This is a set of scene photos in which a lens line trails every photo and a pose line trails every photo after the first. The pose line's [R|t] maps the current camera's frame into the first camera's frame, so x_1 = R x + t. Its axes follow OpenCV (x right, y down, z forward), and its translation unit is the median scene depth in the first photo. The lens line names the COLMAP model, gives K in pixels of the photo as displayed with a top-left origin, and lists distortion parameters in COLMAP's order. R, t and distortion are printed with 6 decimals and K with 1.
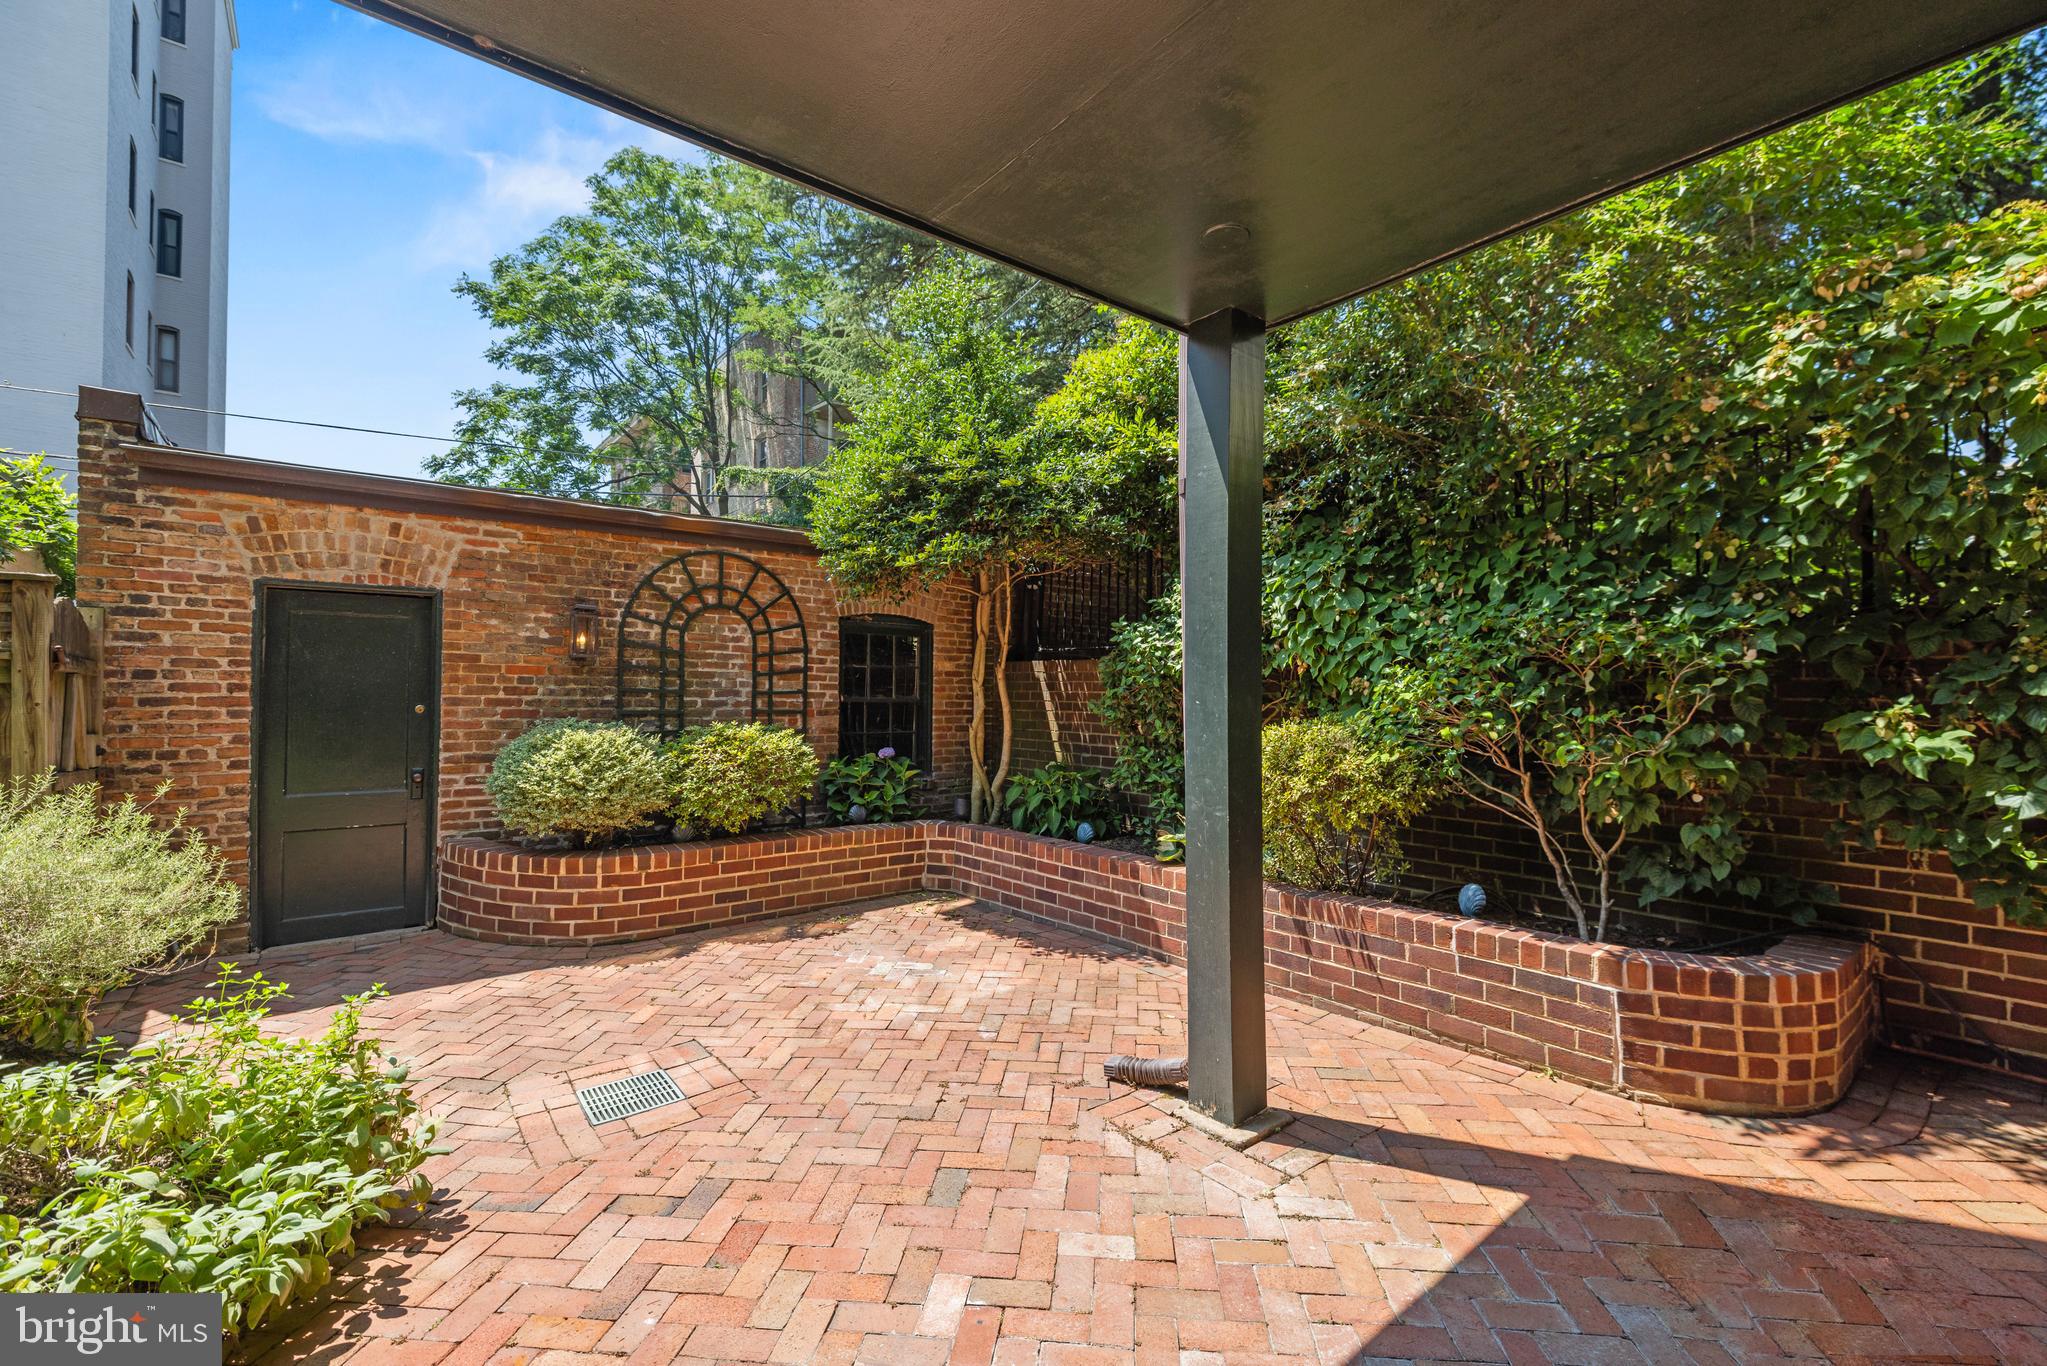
lens RADIAL K [[861.0, 0, 1019.4], [0, 861.0, 680.6], [0, 0, 1]] dist [0.000164, 0.000229]
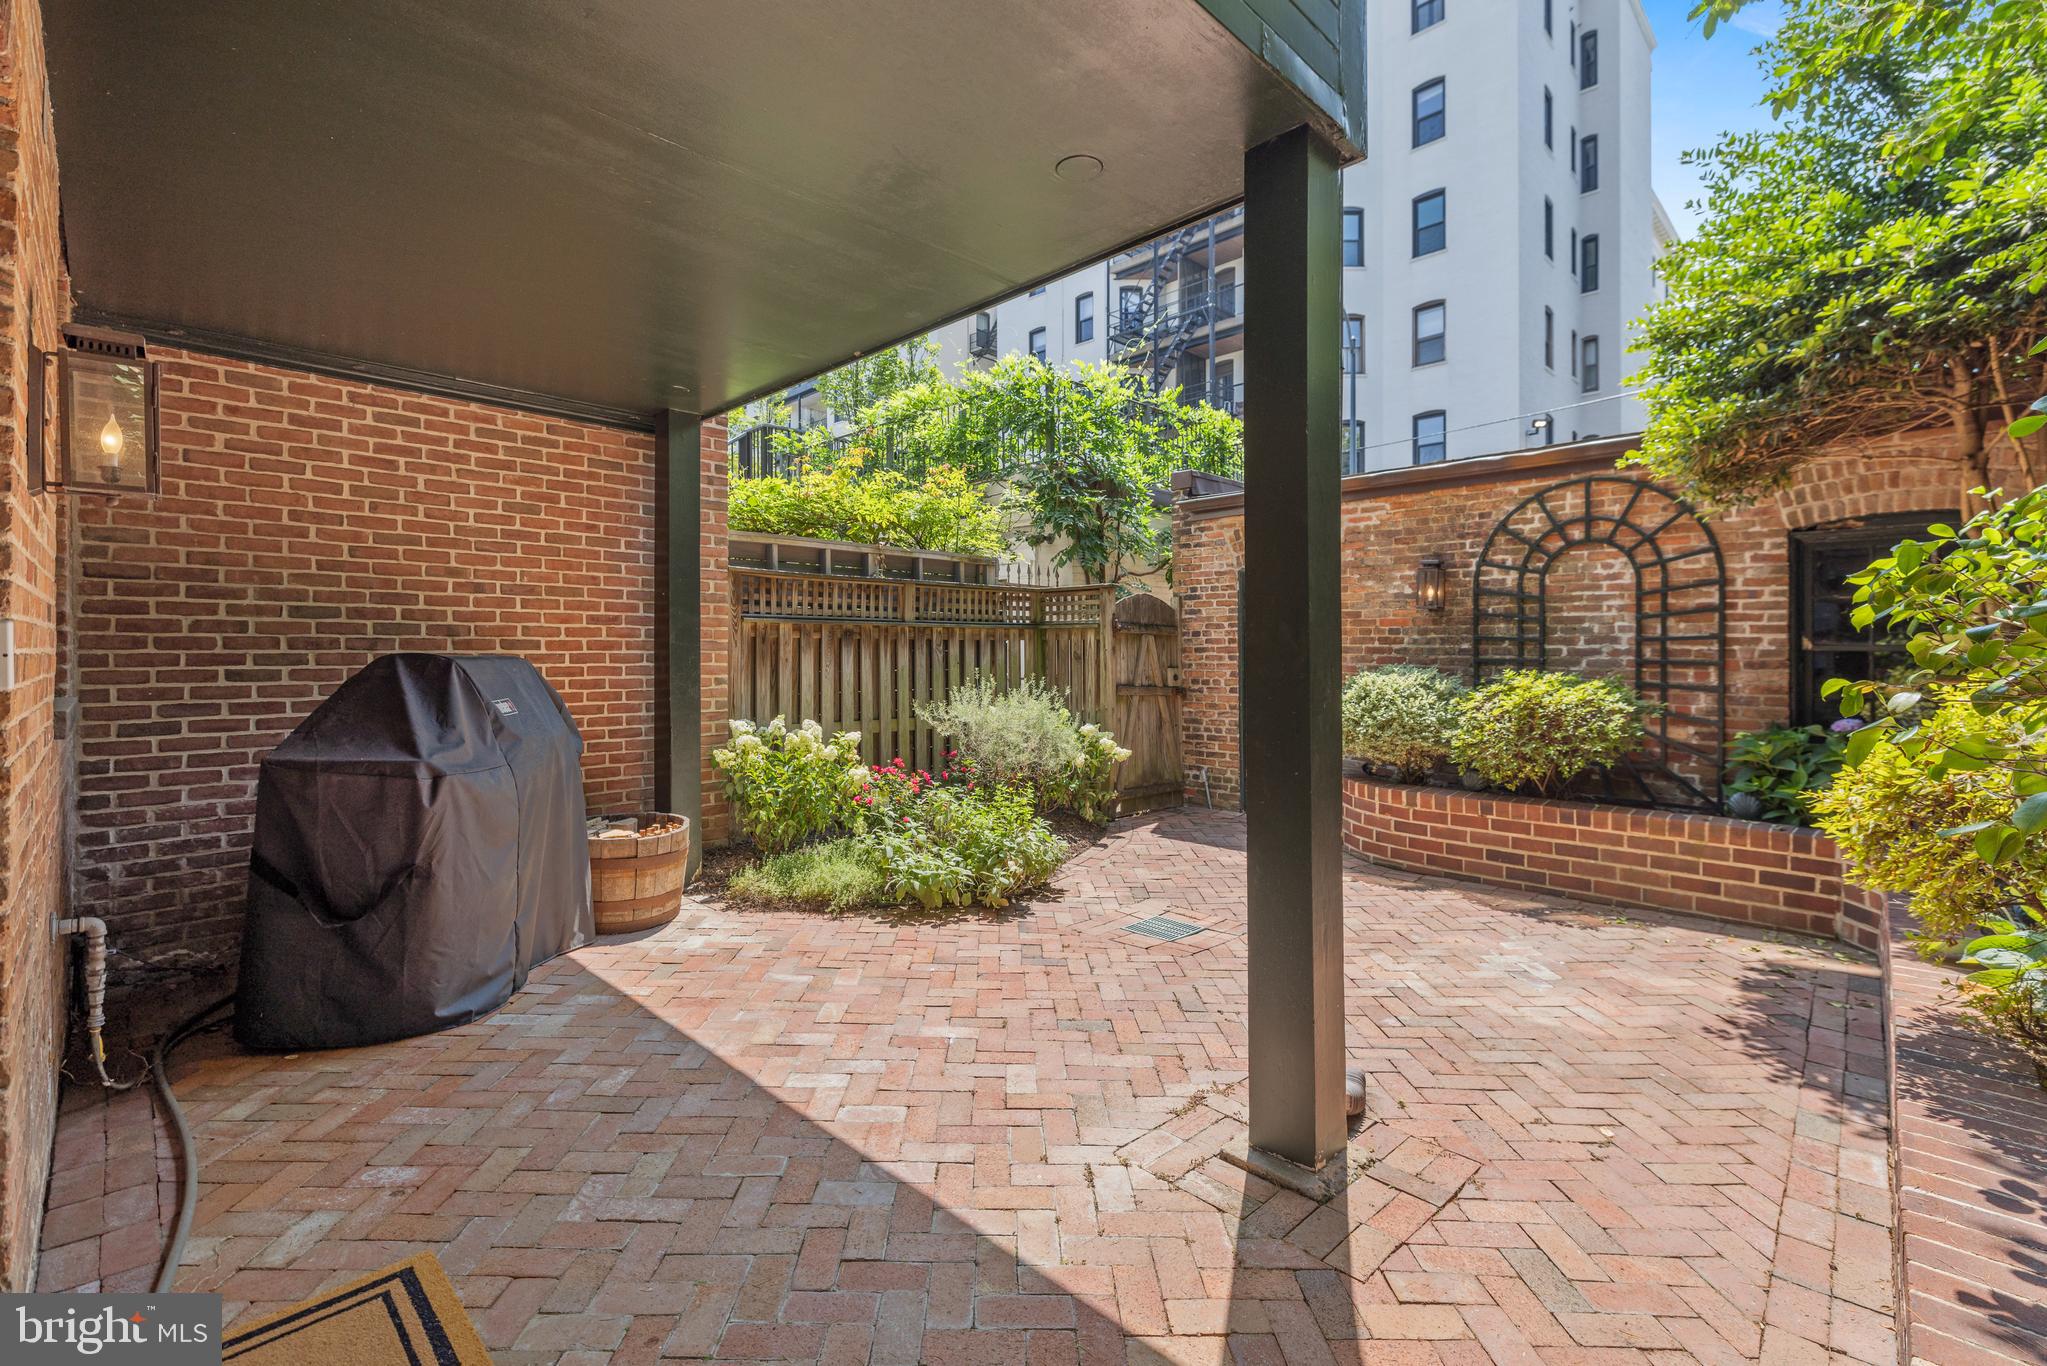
lens RADIAL K [[897.4, 0, 1001.8], [0, 897.4, 650.3], [0, 0, 1]] dist [0.004685, 0.000518]
pose [[0.102132, -0.007254, -0.994744, 0.524813], [0.015680, 0.999861, -0.005681, 0.021849], [0.994647, -0.015017, 0.102232, 0.328748]]
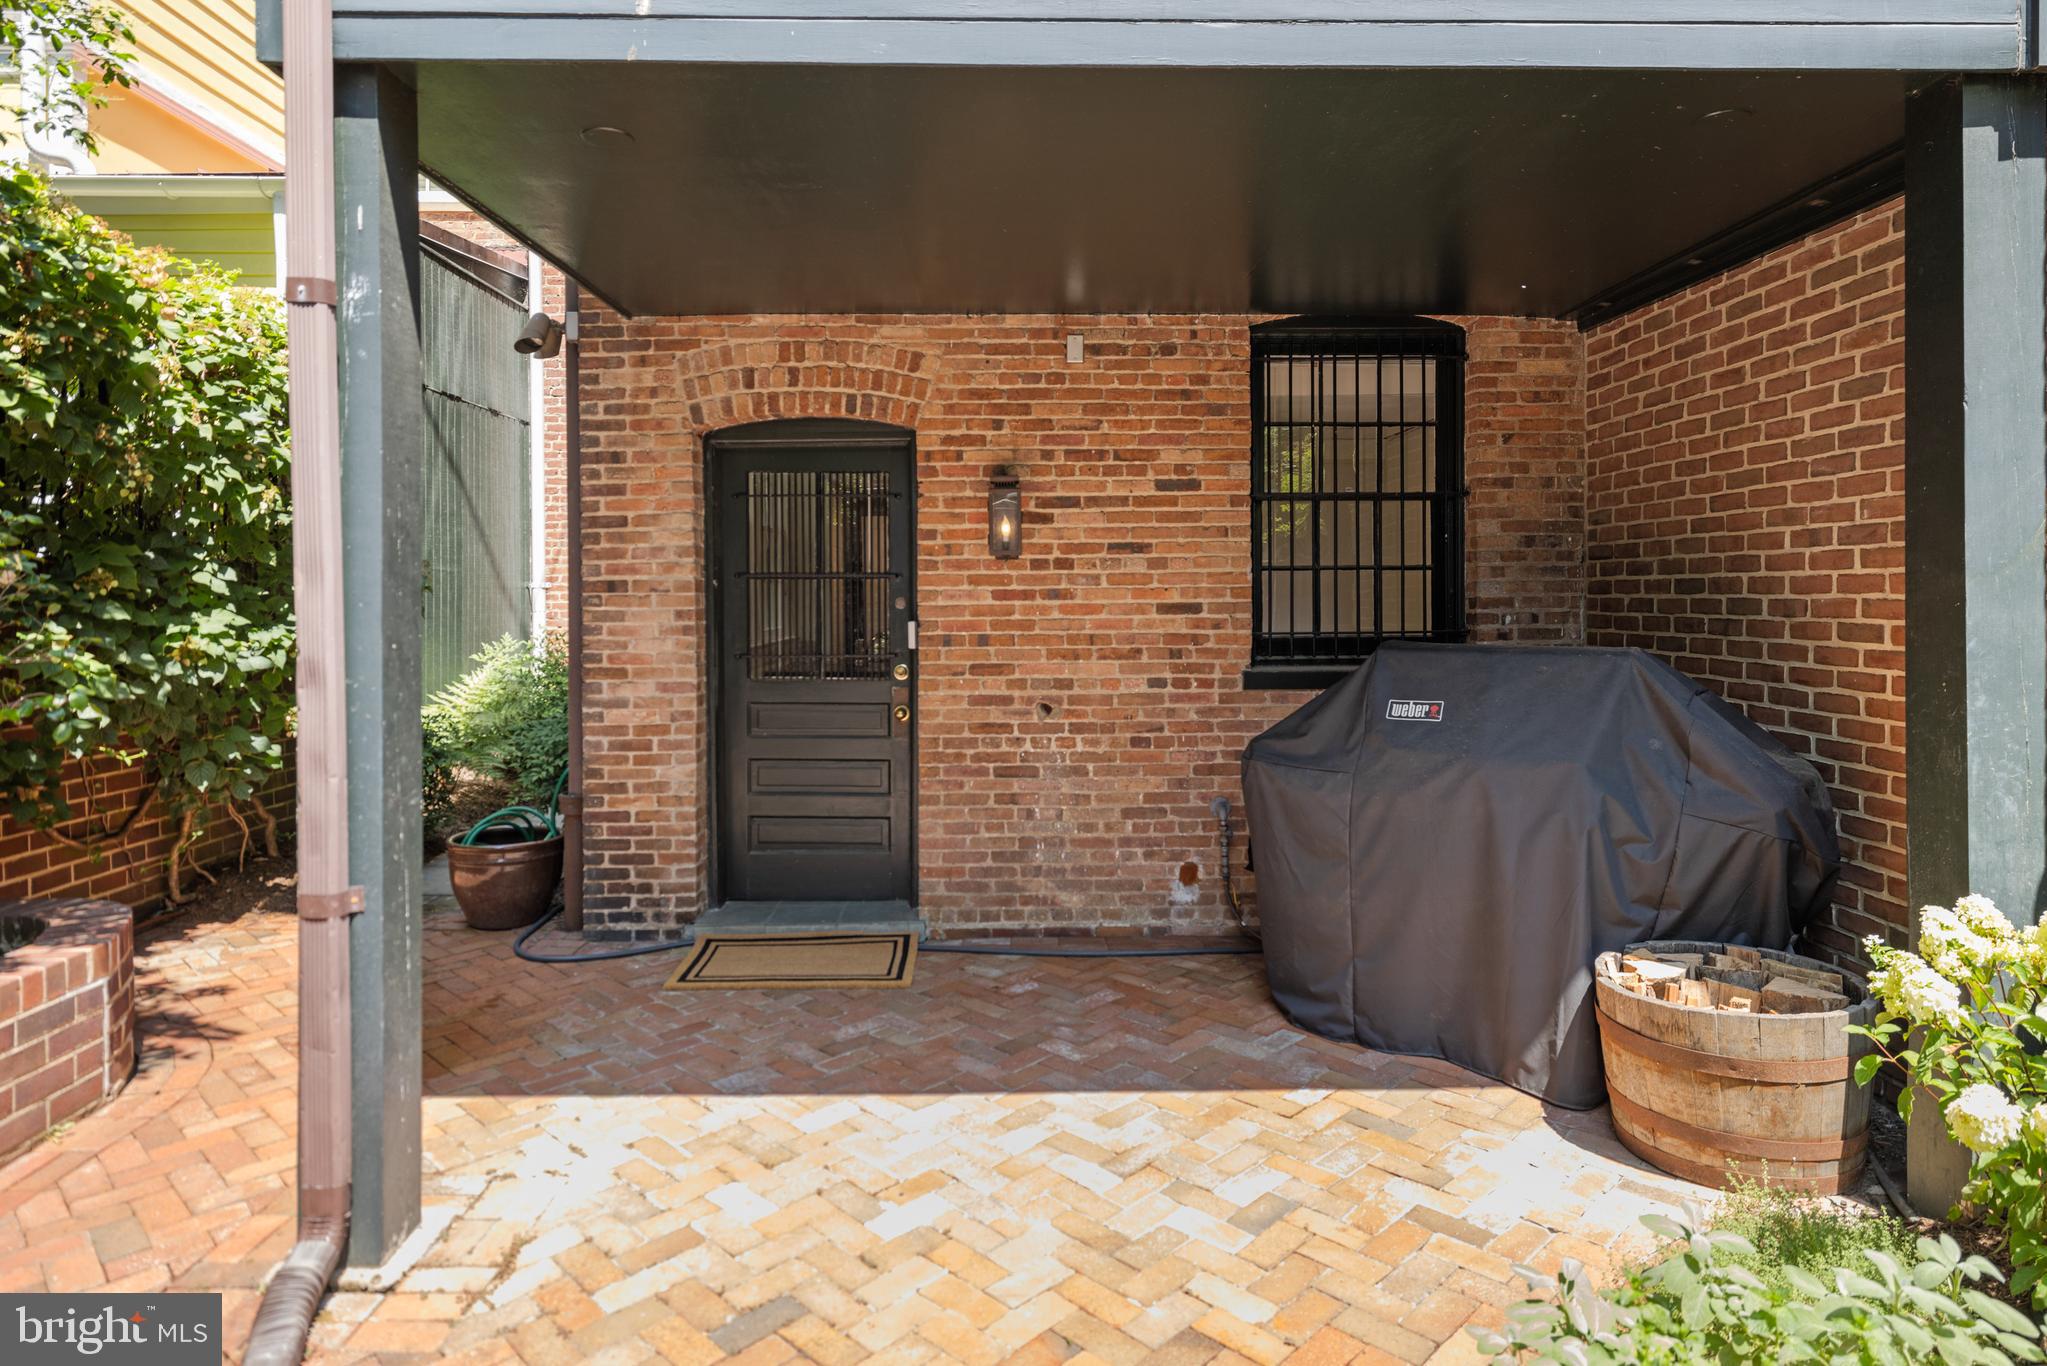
lens RADIAL K [[1179.4, 0, 1015.8], [0, 1179.4, 611.9], [0, 0, 1]] dist [-0.006184, -0.000782]
pose [[-0.788438, -0.008496, 0.615055, -0.370910], [-0.007232, 0.999964, 0.004543, -0.005165], [-0.615071, -0.000866, -0.788471, 0.715464]]
